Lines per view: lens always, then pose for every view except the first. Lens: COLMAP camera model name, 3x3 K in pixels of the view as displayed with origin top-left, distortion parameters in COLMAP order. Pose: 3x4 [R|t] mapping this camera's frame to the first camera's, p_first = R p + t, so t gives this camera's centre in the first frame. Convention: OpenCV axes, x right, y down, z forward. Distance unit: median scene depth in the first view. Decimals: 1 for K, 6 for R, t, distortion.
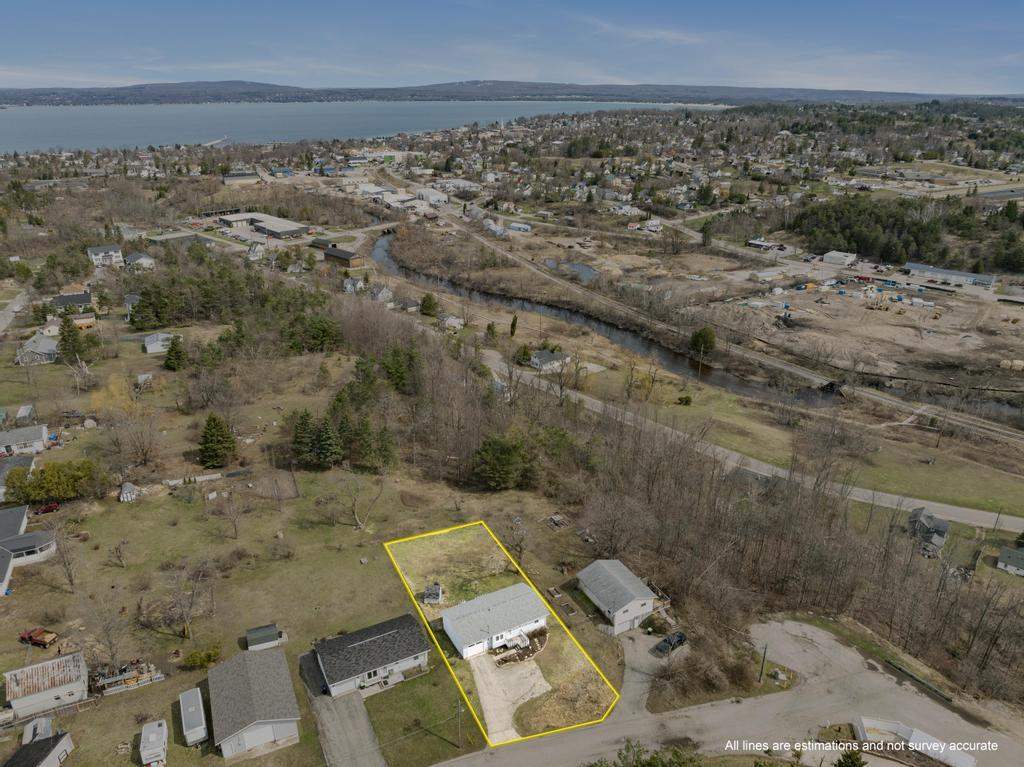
lens RADIAL K [[721.2, 0, 512.0], [0, 721.2, 383.5], [0, 0, 1]] dist [-0.025183, 0.000218]
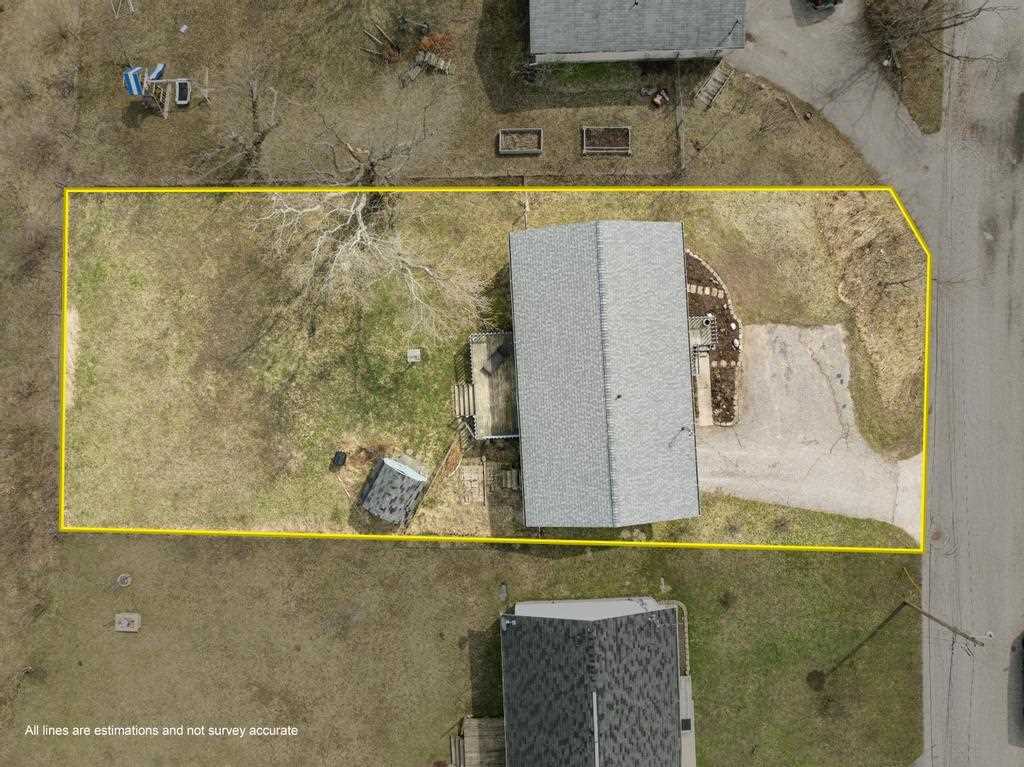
lens RADIAL K [[721.2, 0, 512.0], [0, 721.2, 383.5], [0, 0, 1]] dist [-0.025183, 0.000218]
pose [[0.432825, -0.901428, -0.009495, -0.045932], [0.365420, 0.165810, 0.915956, 0.003899], [-0.824094, -0.399918, 0.401166, 0.944665]]
